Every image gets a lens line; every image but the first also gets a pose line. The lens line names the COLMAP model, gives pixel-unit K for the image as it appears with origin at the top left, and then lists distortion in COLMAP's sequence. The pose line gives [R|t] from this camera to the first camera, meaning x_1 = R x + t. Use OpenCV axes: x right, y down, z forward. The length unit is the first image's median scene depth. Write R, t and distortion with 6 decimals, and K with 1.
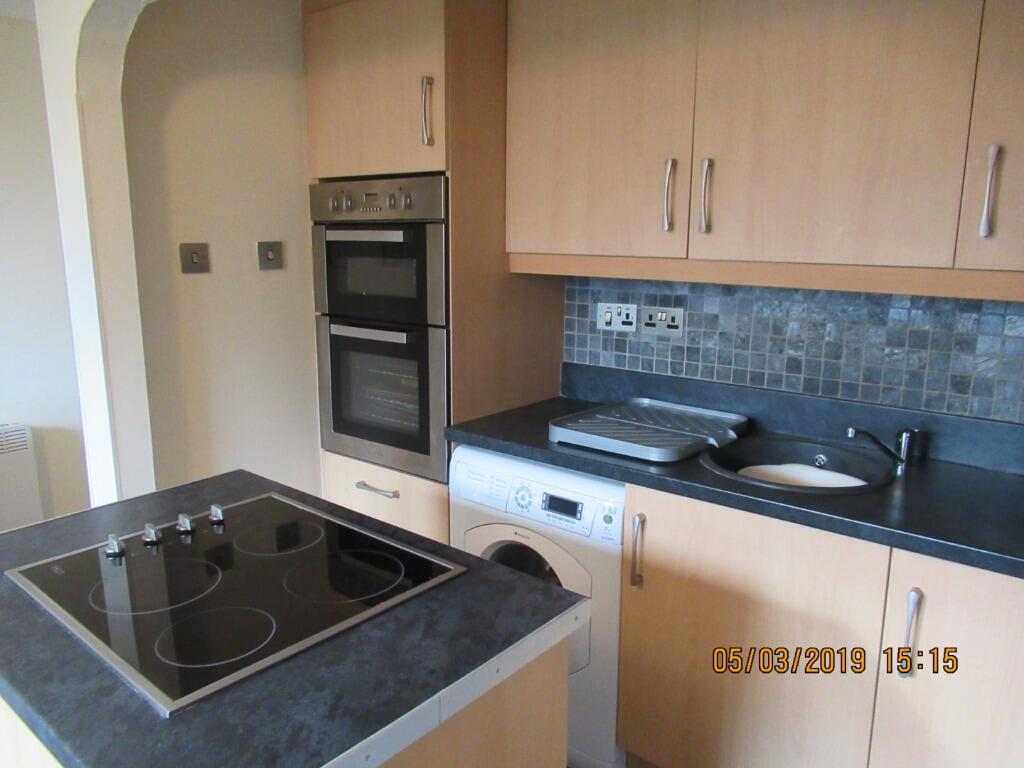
lens RADIAL K [[766.8, 0, 512.0], [0, 766.8, 384.0], [0, 0, 1]] dist [-0.109156, 0.000660]
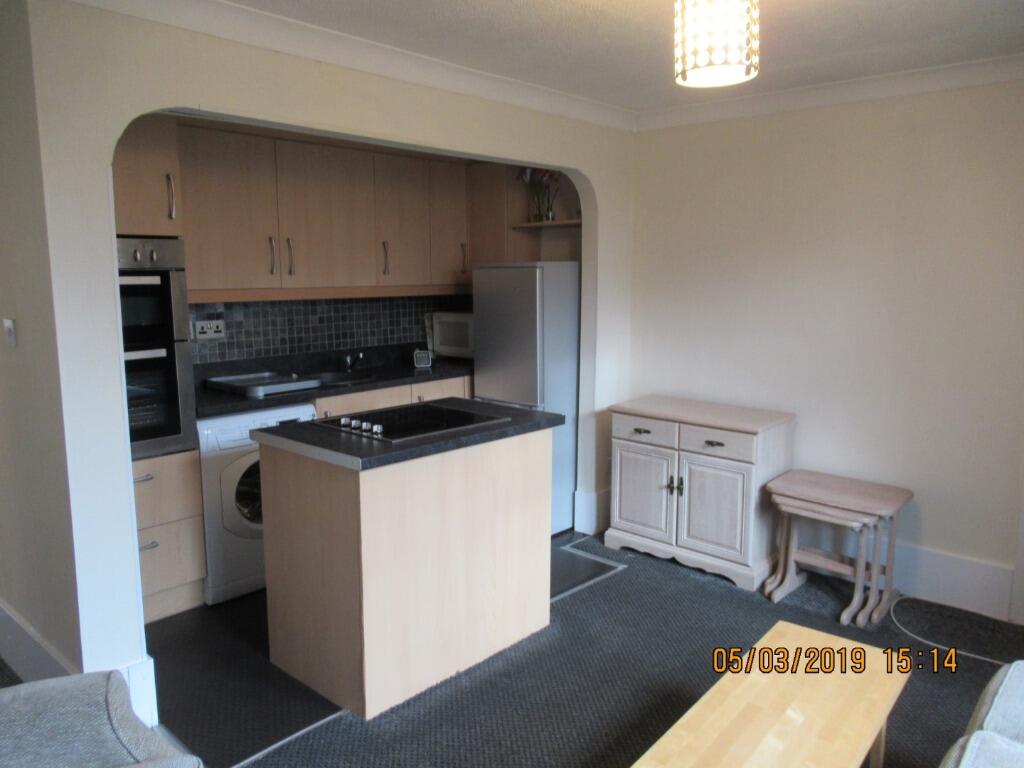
lens RADIAL K [[766.8, 0, 512.0], [0, 766.8, 384.0], [0, 0, 1]] dist [-0.109156, 0.000660]
pose [[0.035844, -0.147851, 0.988360, -1.434631], [0.199035, 0.970239, 0.137922, -0.064205], [-0.979337, 0.191774, 0.064205, 0.291179]]
